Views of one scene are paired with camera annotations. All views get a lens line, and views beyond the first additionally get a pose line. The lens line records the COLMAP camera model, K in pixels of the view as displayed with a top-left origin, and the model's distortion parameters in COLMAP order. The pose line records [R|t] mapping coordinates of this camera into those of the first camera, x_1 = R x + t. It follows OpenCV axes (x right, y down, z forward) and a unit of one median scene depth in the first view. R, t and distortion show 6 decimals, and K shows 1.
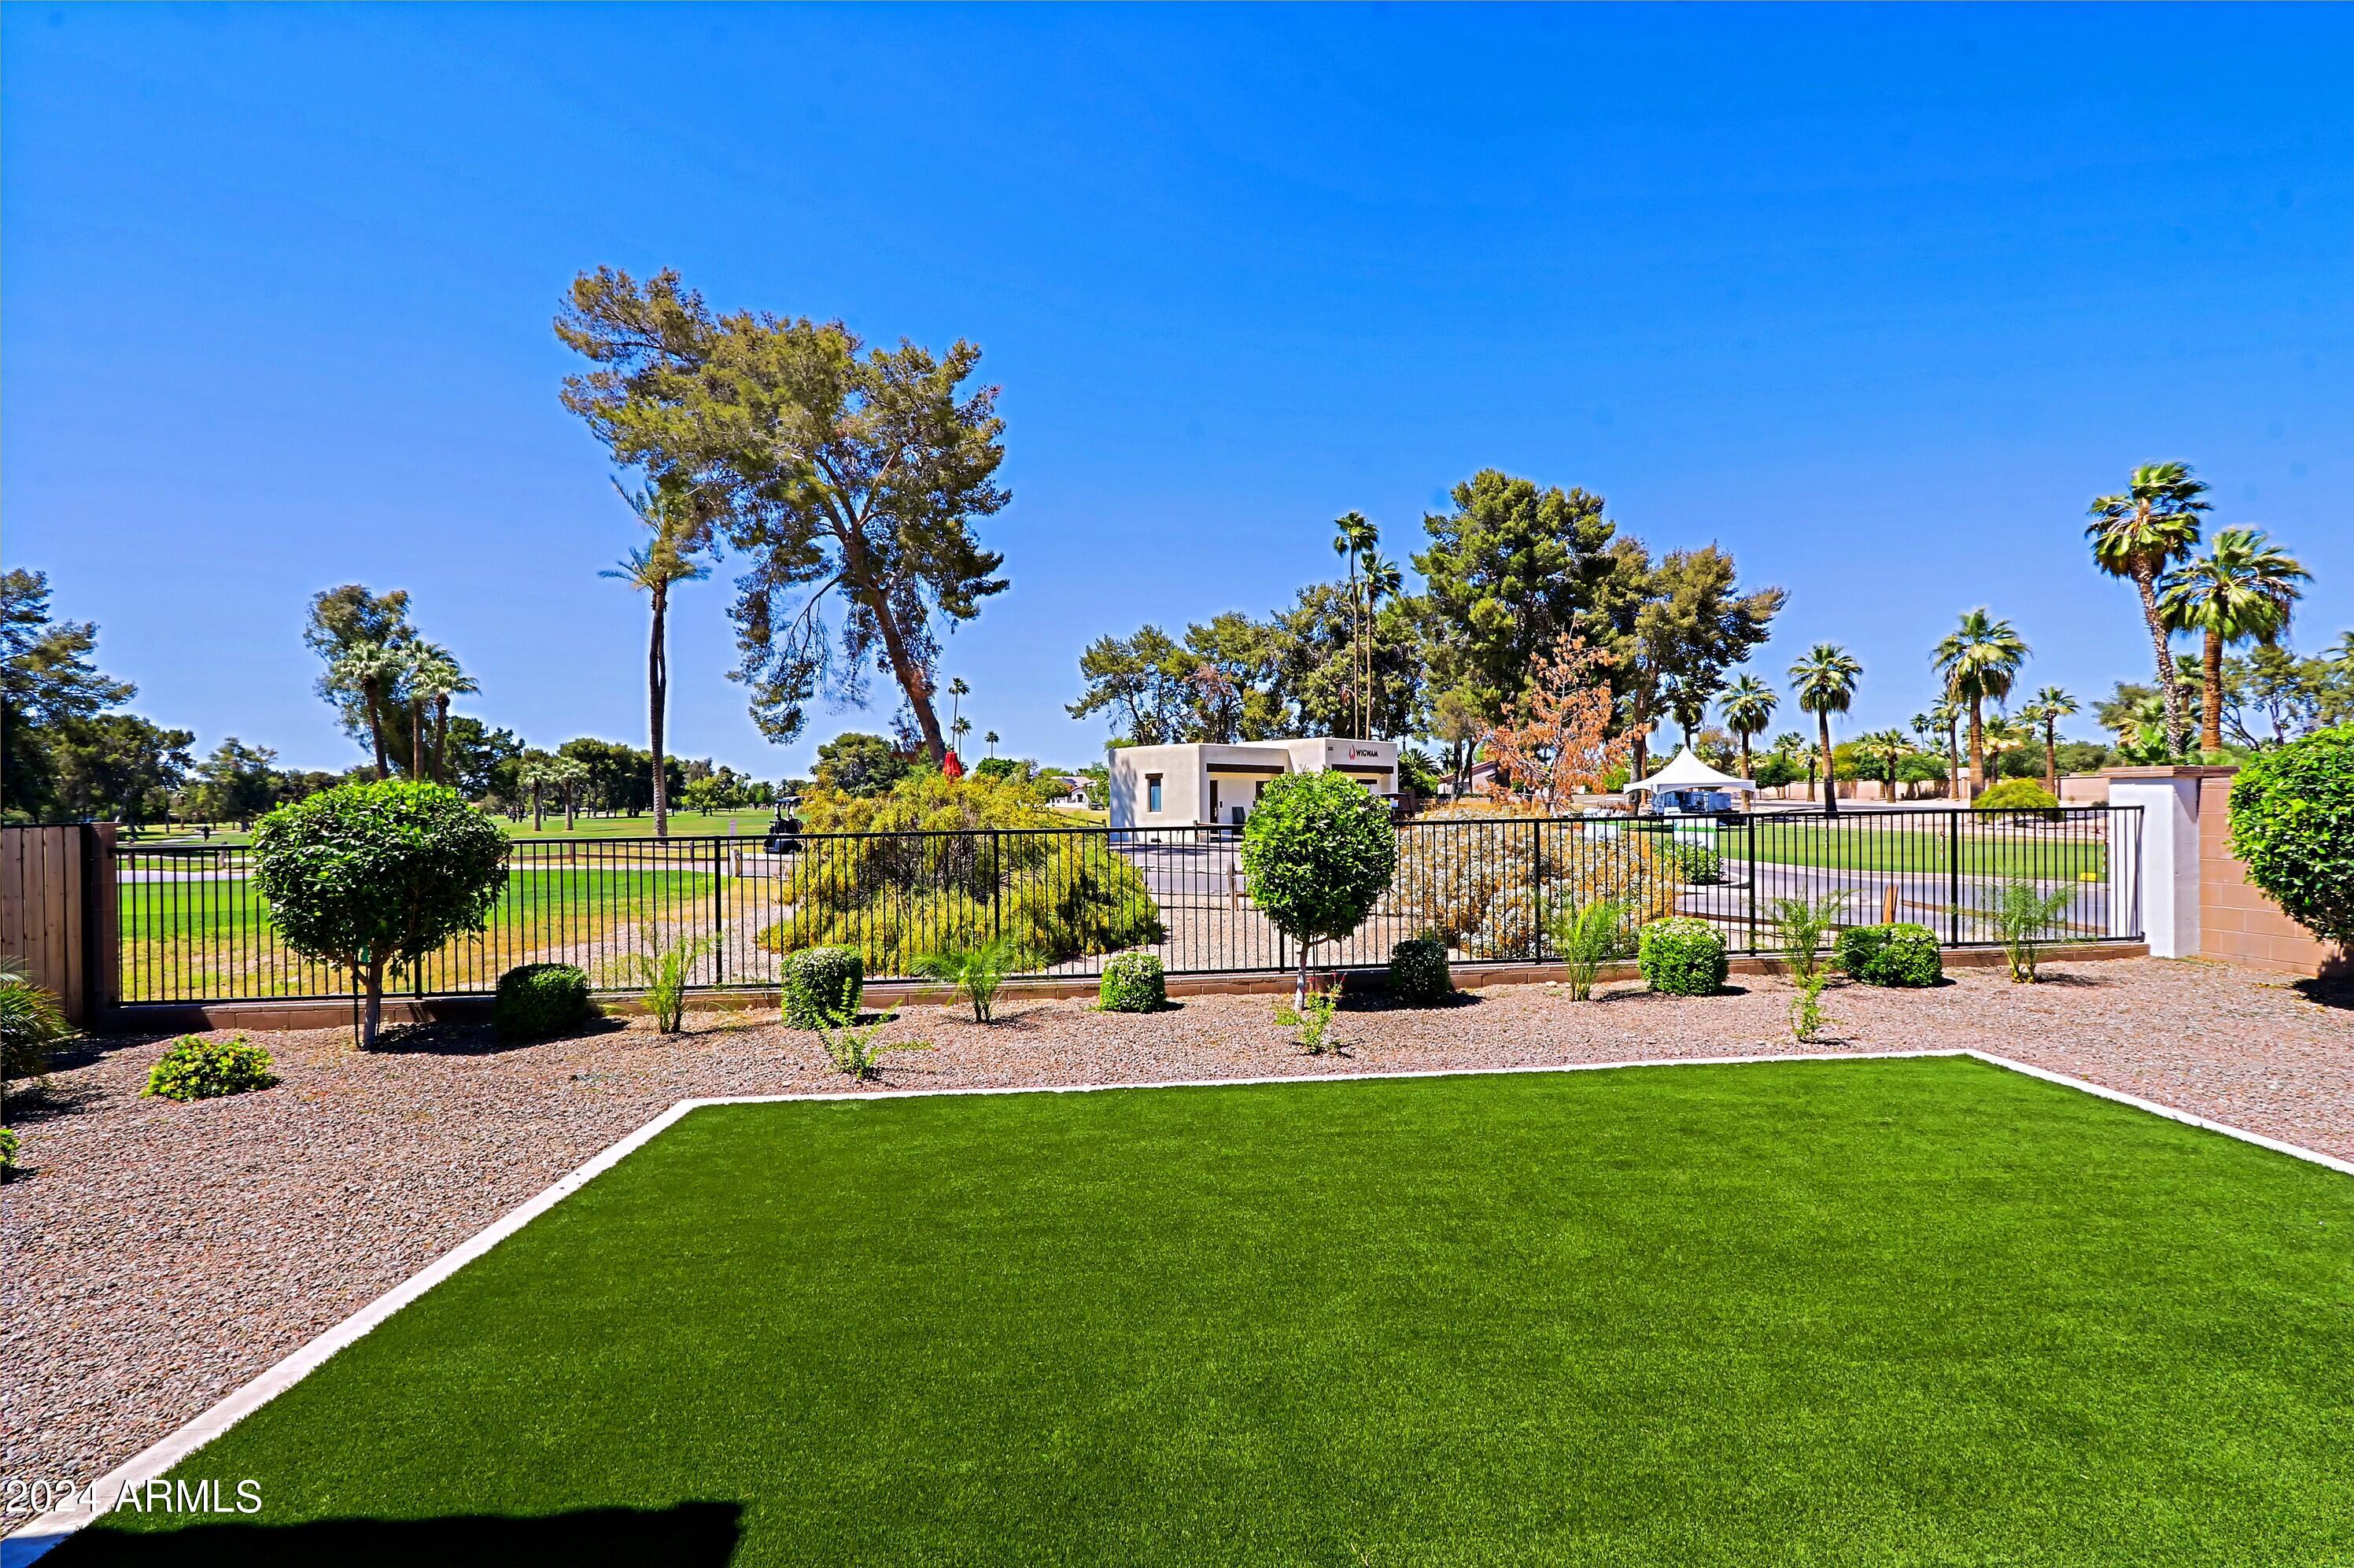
lens RADIAL K [[1062.6, 0, 1190.2], [0, 1062.6, 789.8], [0, 0, 1]] dist [-0.009458, 0.000960]
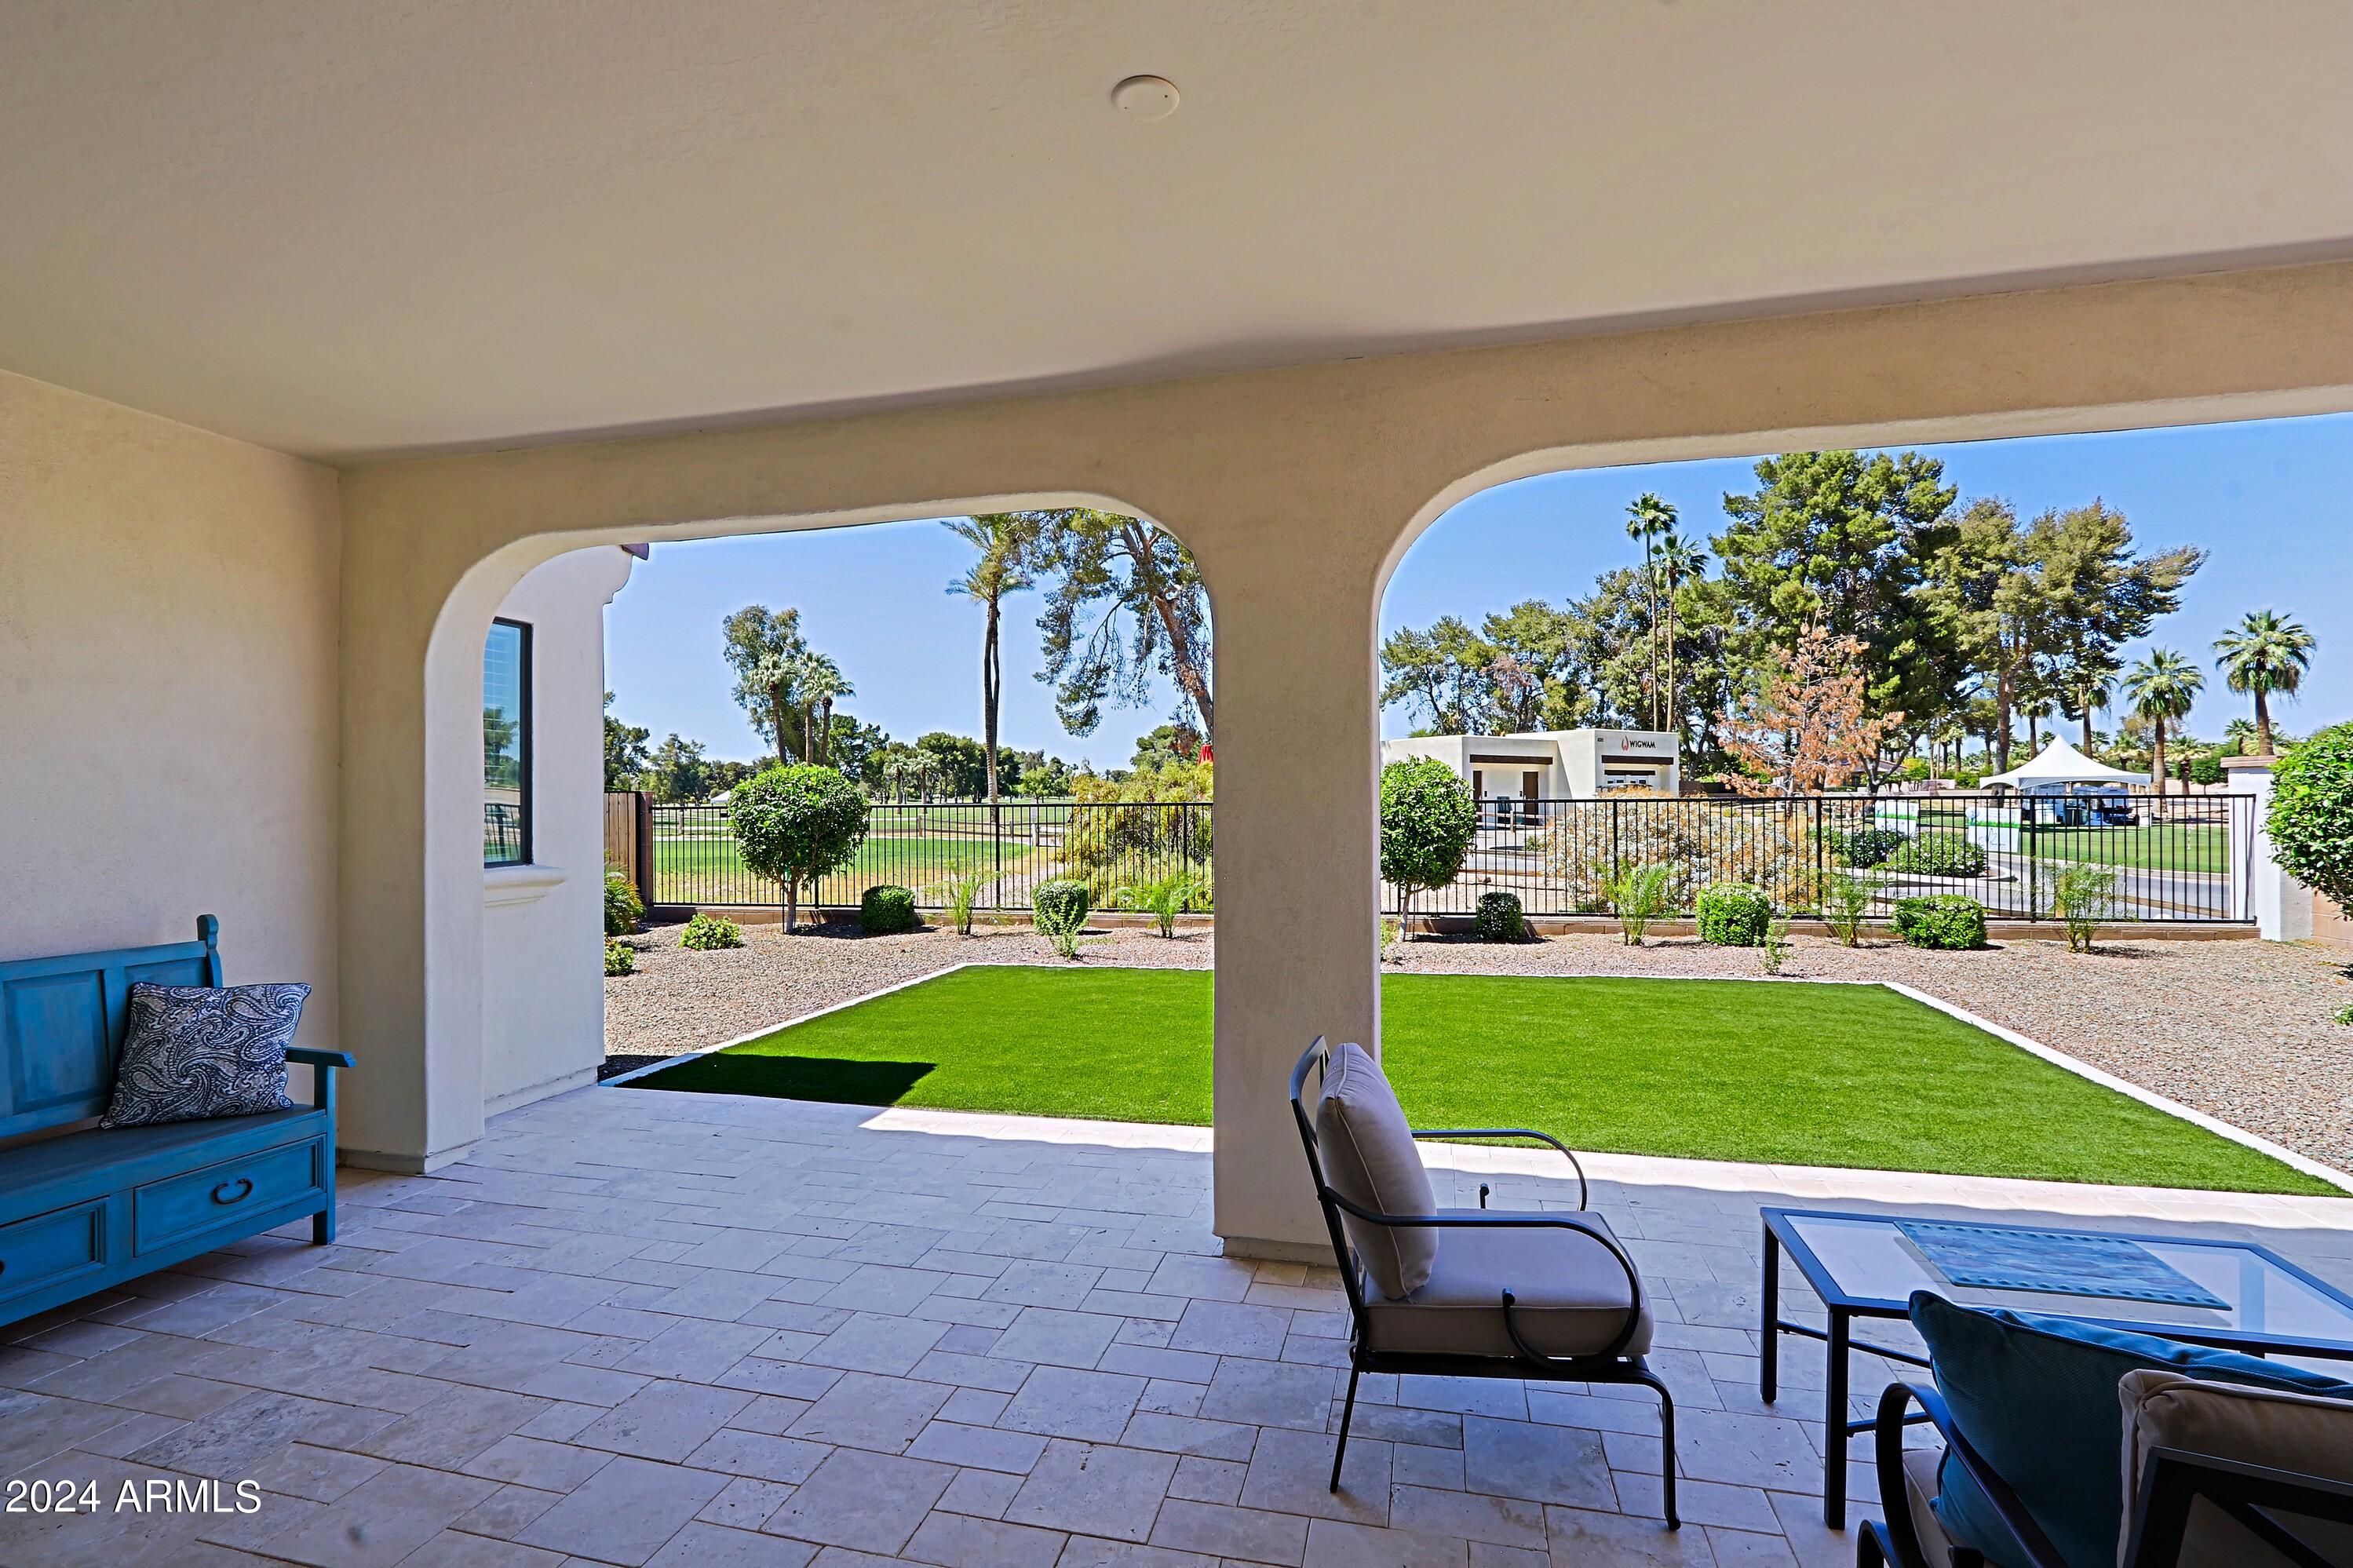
lens RADIAL K [[1089.8, 0, 1222.7], [0, 1089.8, 790.9], [0, 0, 1]] dist [-0.000267, 0.000409]
pose [[0.964863, 0.008418, -0.262619, 0.042971], [-0.006306, 0.999941, 0.008884, 0.001831], [0.262678, -0.006916, 0.964859, -0.063070]]
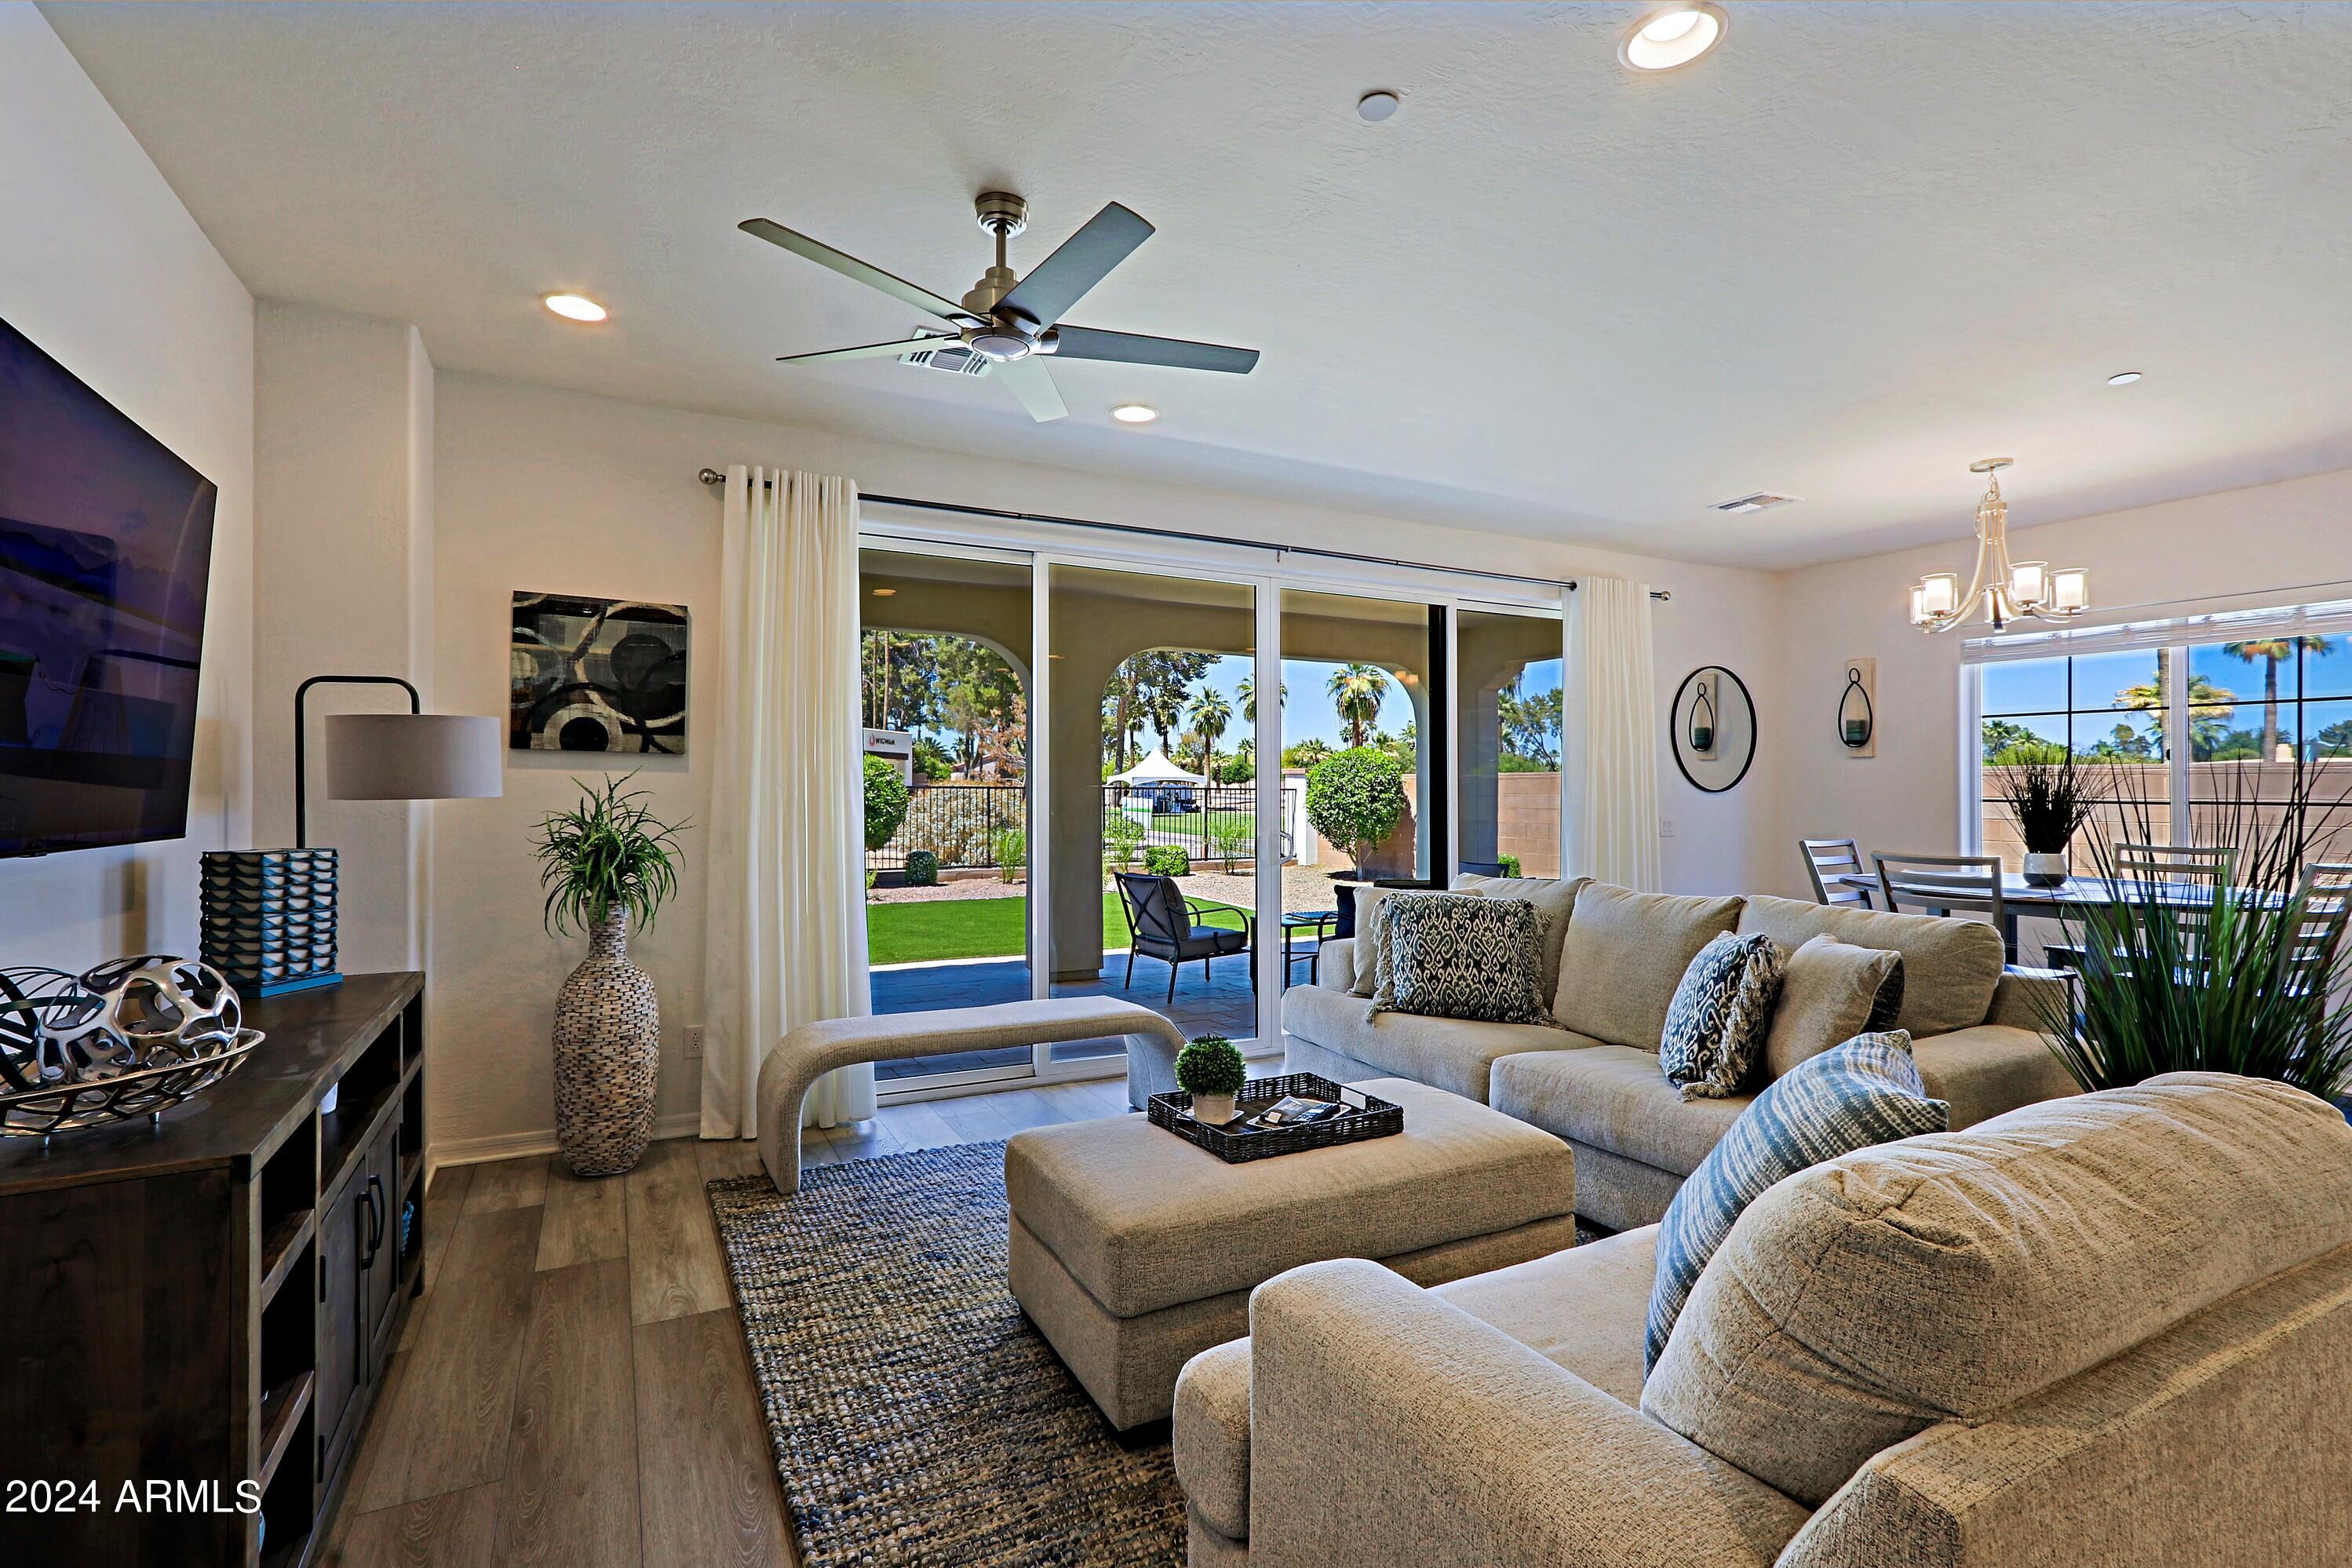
lens RADIAL K [[1091.8, 0, 1176.0], [0, 1091.8, 784.0], [0, 0, 1]] dist [0.000494, 0.008040]
pose [[0.908331, 0.026147, 0.417433, -0.030127], [-0.028214, 0.999601, -0.001219, 0.003194], [-0.417299, -0.010670, 0.908707, -0.156549]]
